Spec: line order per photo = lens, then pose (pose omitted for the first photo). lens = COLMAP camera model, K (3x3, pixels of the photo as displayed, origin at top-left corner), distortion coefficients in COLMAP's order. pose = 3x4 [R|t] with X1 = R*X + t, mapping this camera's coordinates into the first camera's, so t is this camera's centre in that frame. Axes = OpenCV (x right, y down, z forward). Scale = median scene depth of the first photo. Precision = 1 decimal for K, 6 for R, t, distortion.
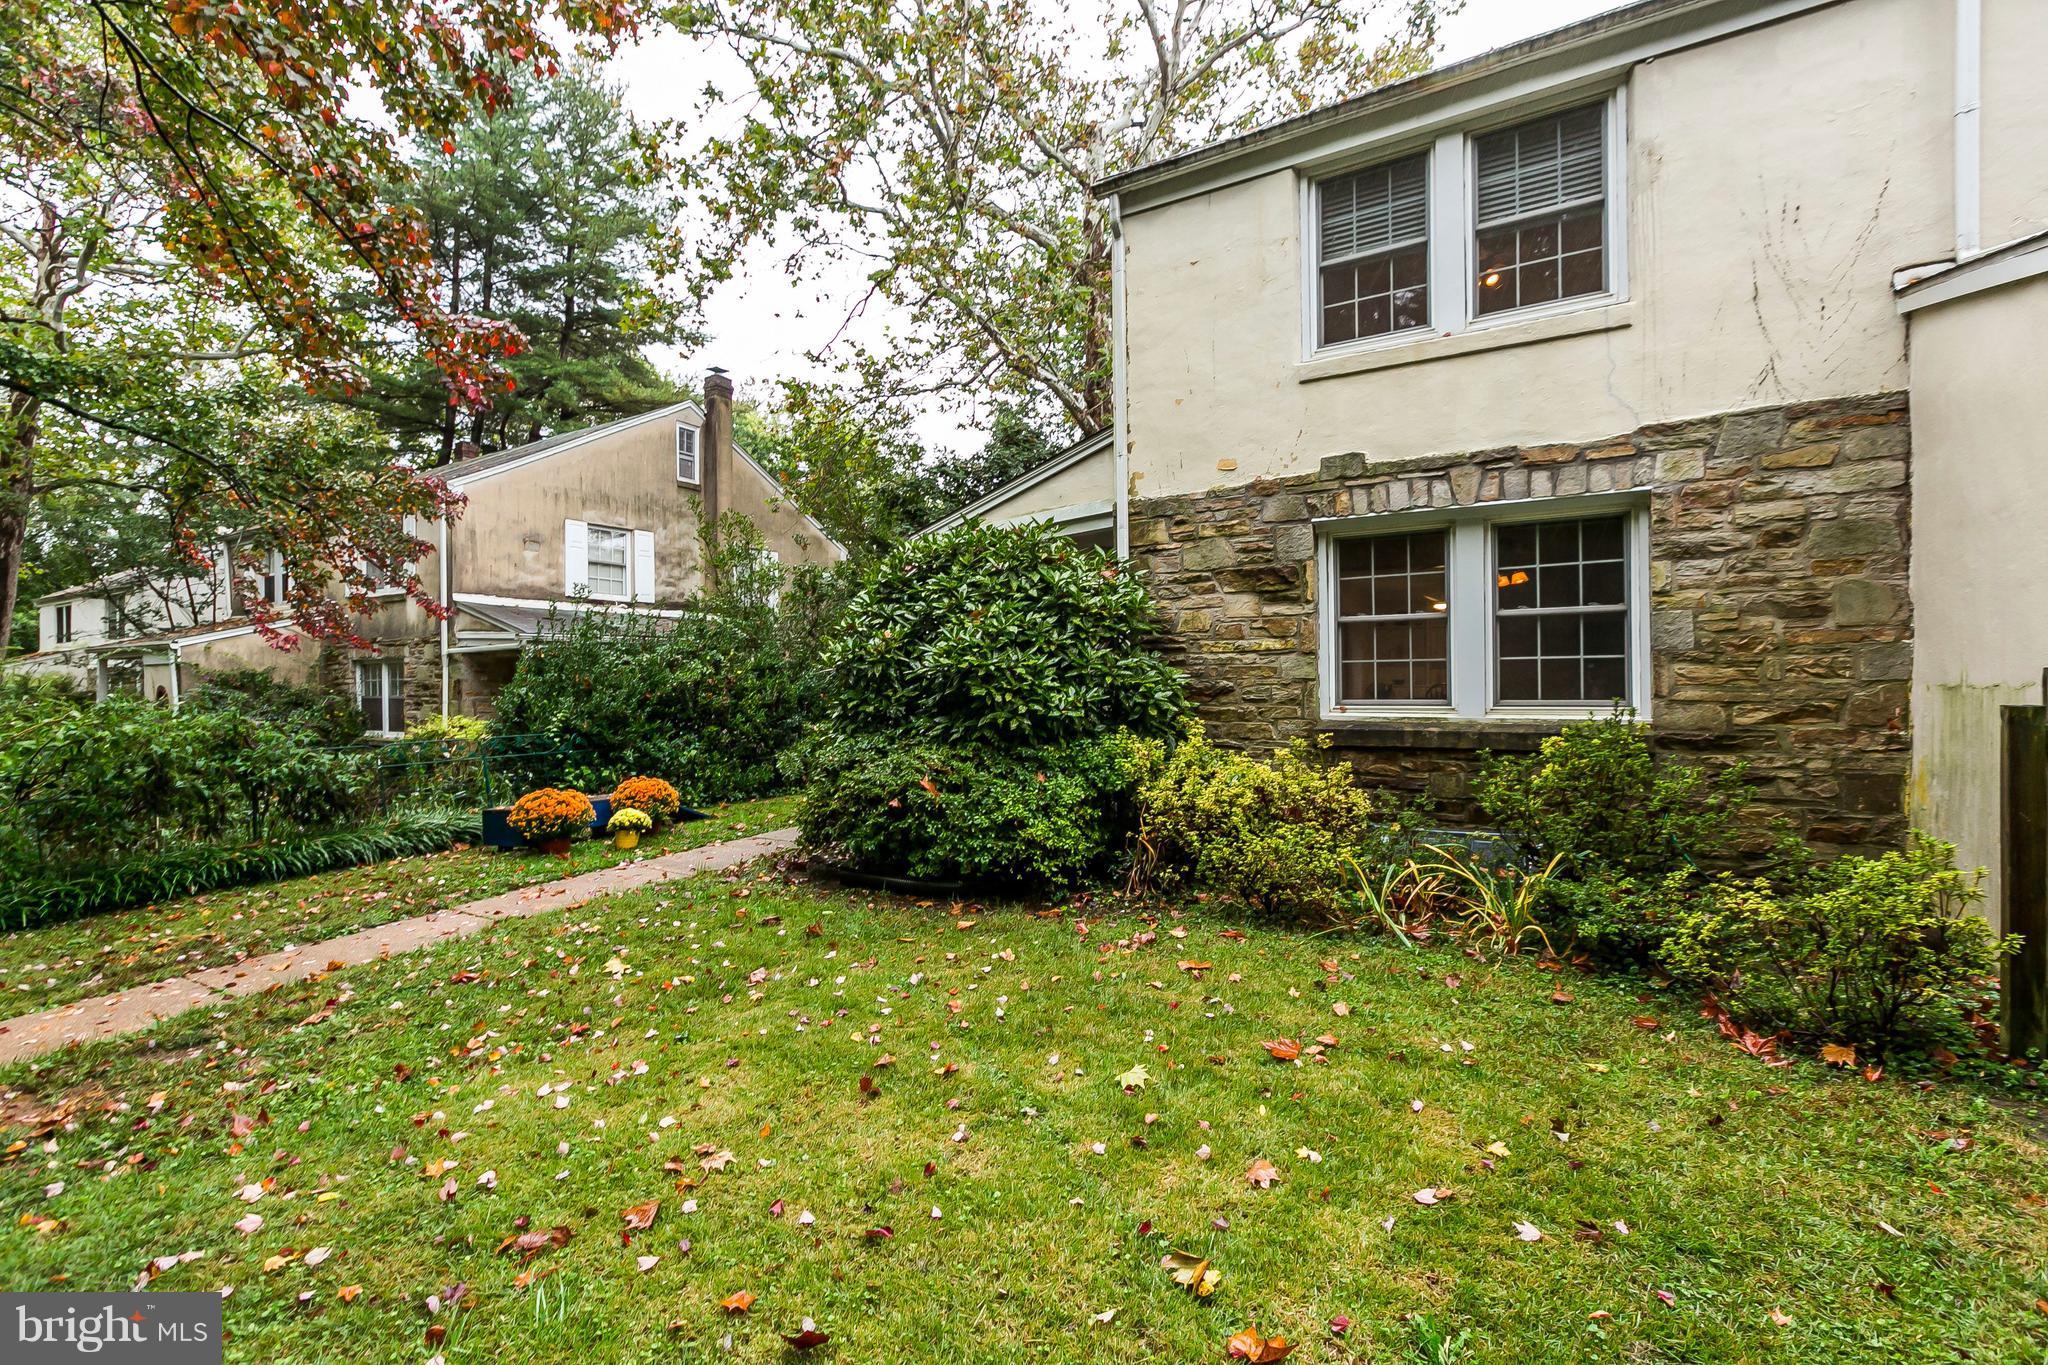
lens RADIAL K [[917.4, 0, 1026.2], [0, 917.4, 687.5], [0, 0, 1]] dist [0.005653, -0.001536]
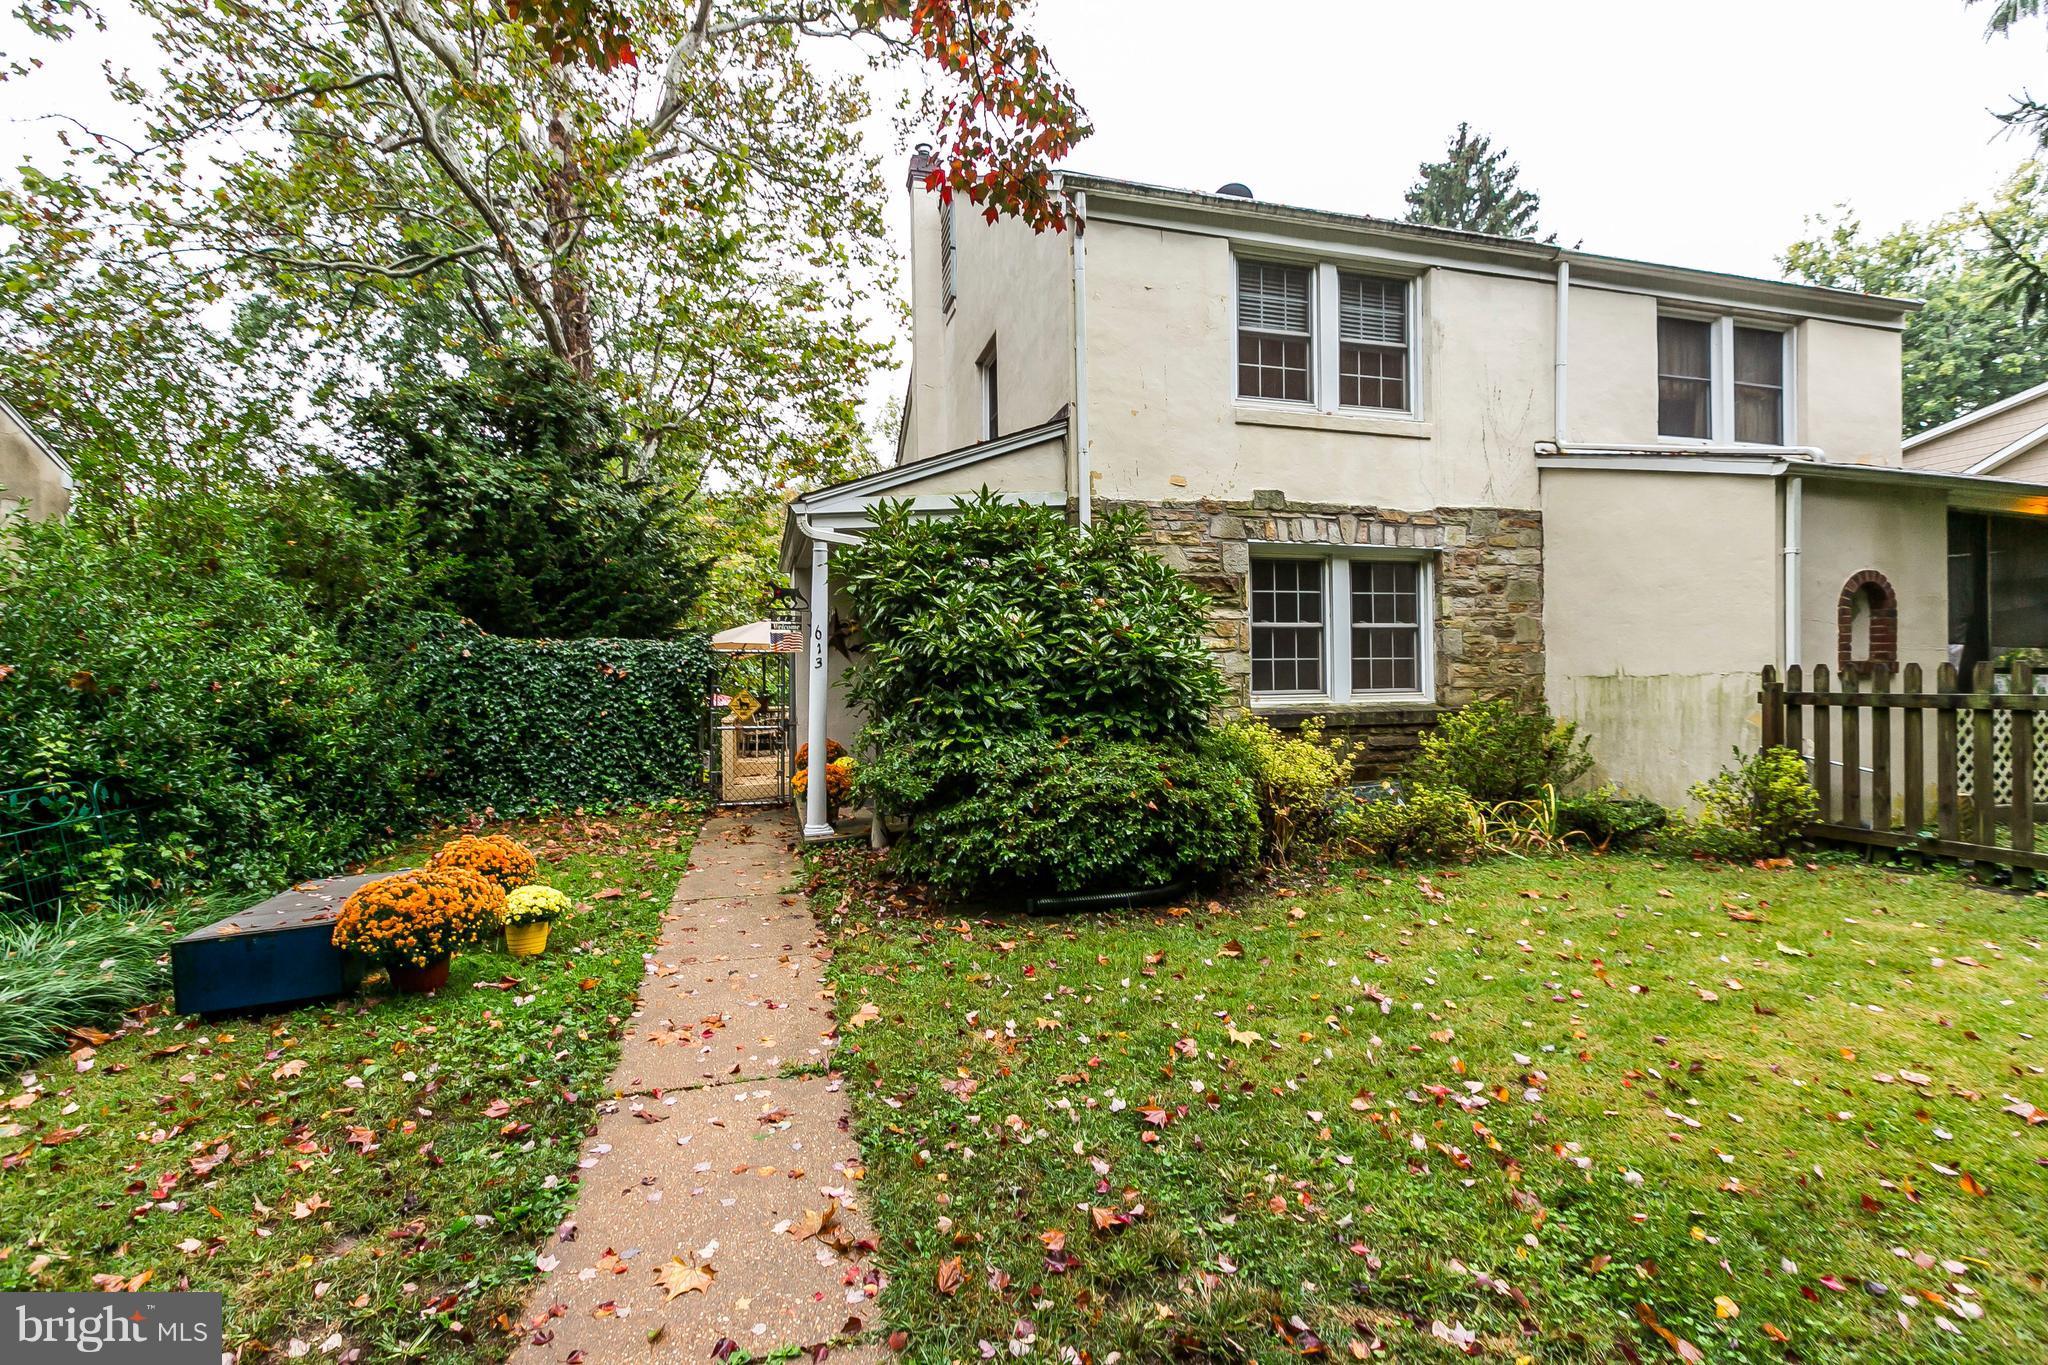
lens RADIAL K [[917.4, 0, 1028.7], [0, 917.4, 684.0], [0, 0, 1]] dist [0.005653, -0.001536]
pose [[0.665859, -0.005406, 0.746058, -0.849254], [0.009477, 0.999954, -0.001212, 0.003623], [-0.746018, 0.007878, 0.665879, 0.461683]]
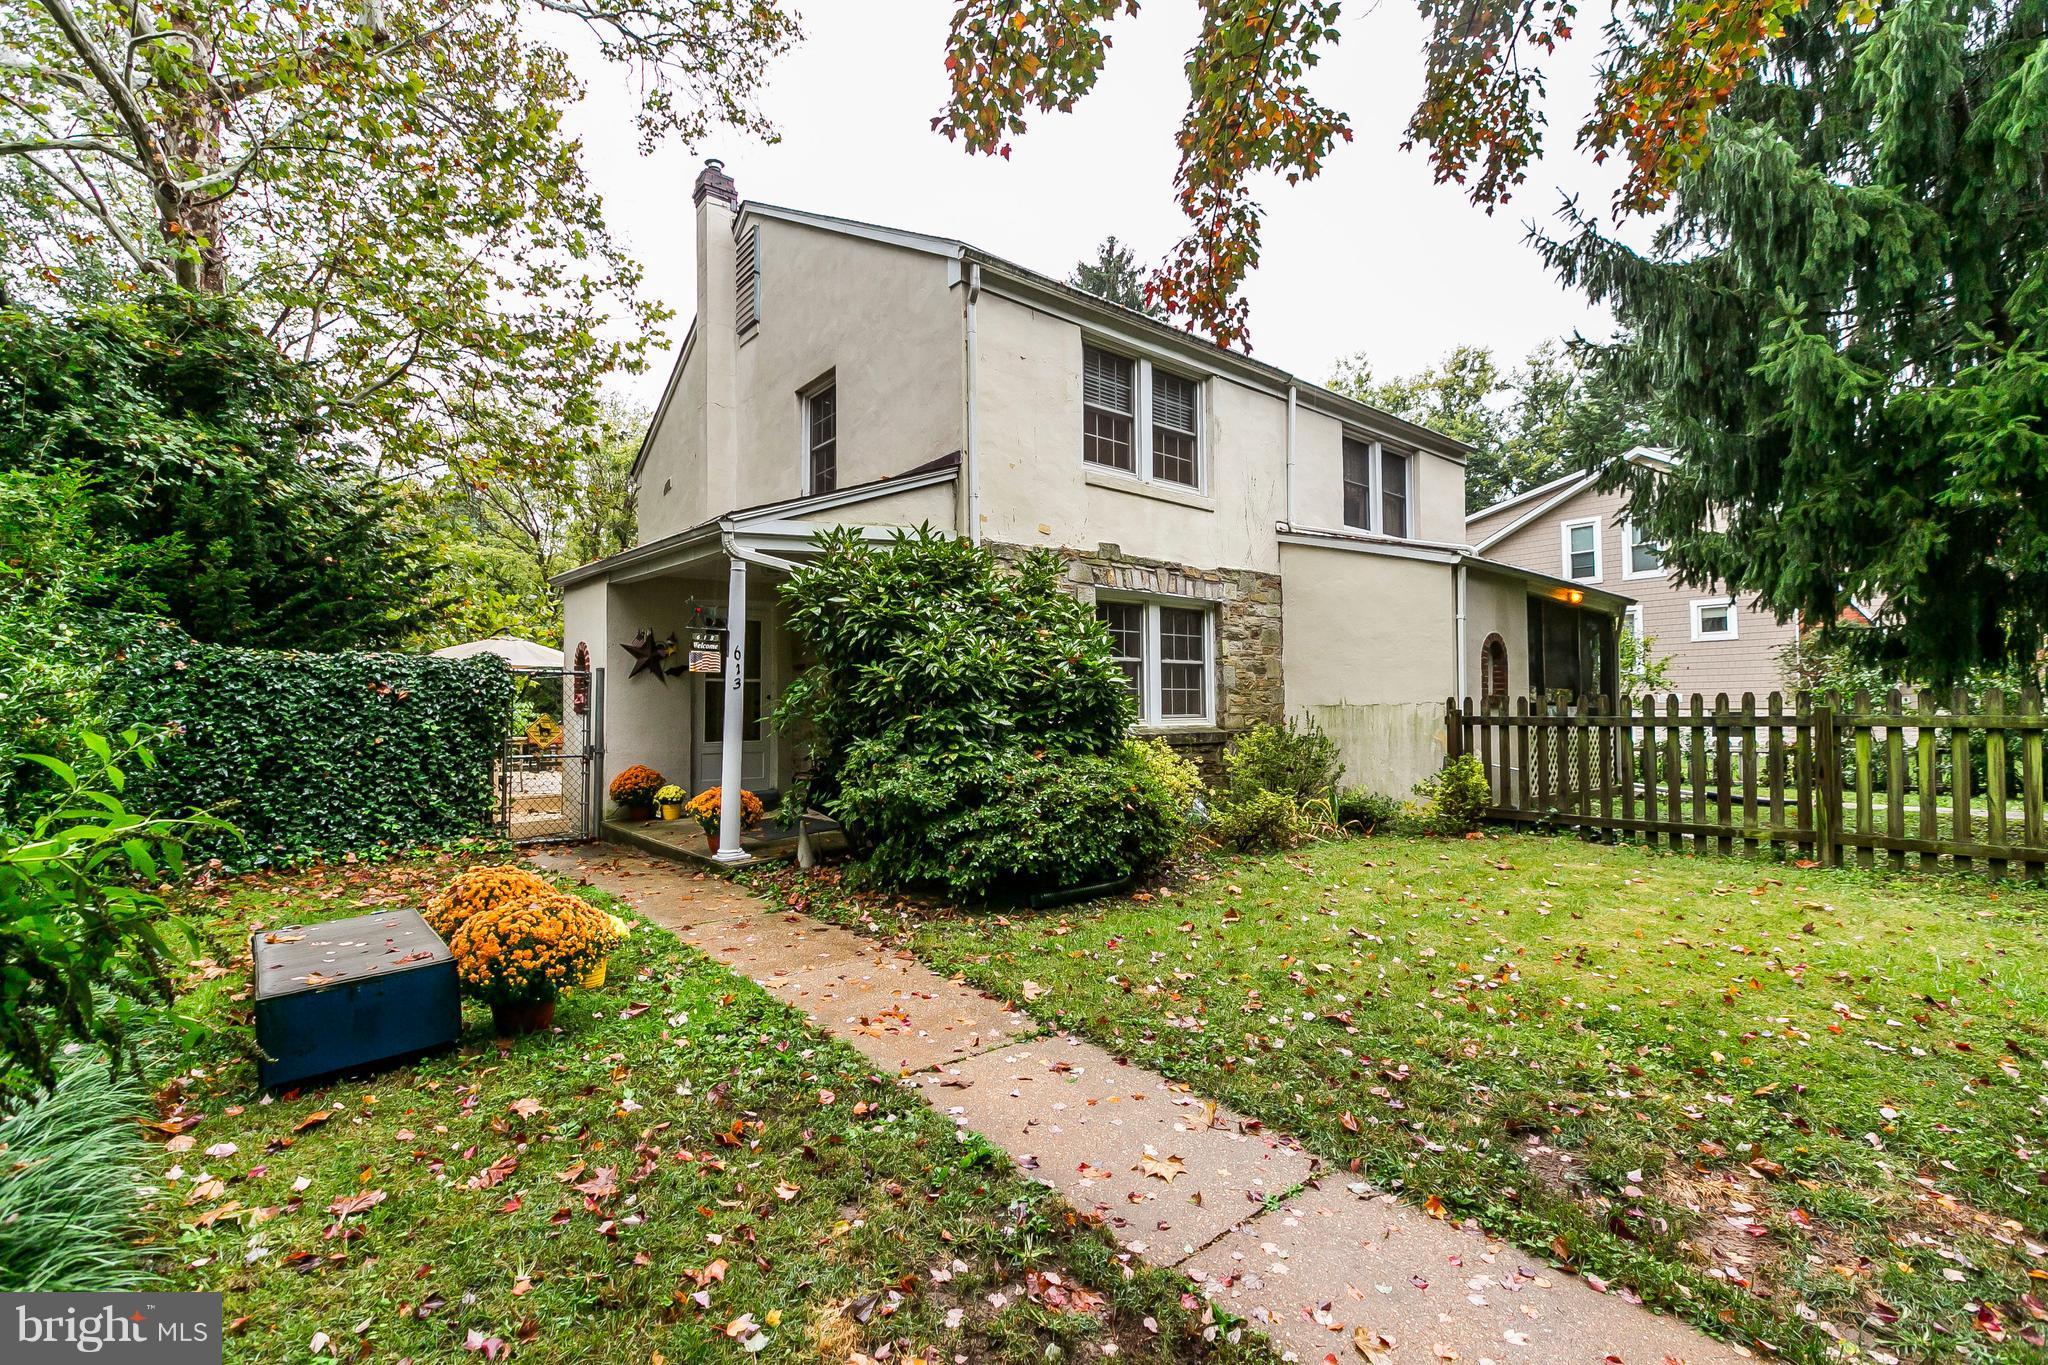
lens RADIAL K [[917.4, 0, 1034.9], [0, 917.4, 678.0], [0, 0, 1]] dist [0.005653, -0.001536]
pose [[0.308523, 0.037954, 0.950459, -1.131312], [0.006589, 0.999094, -0.042035, 0.016785], [-0.951194, 0.019231, 0.307993, 0.730761]]
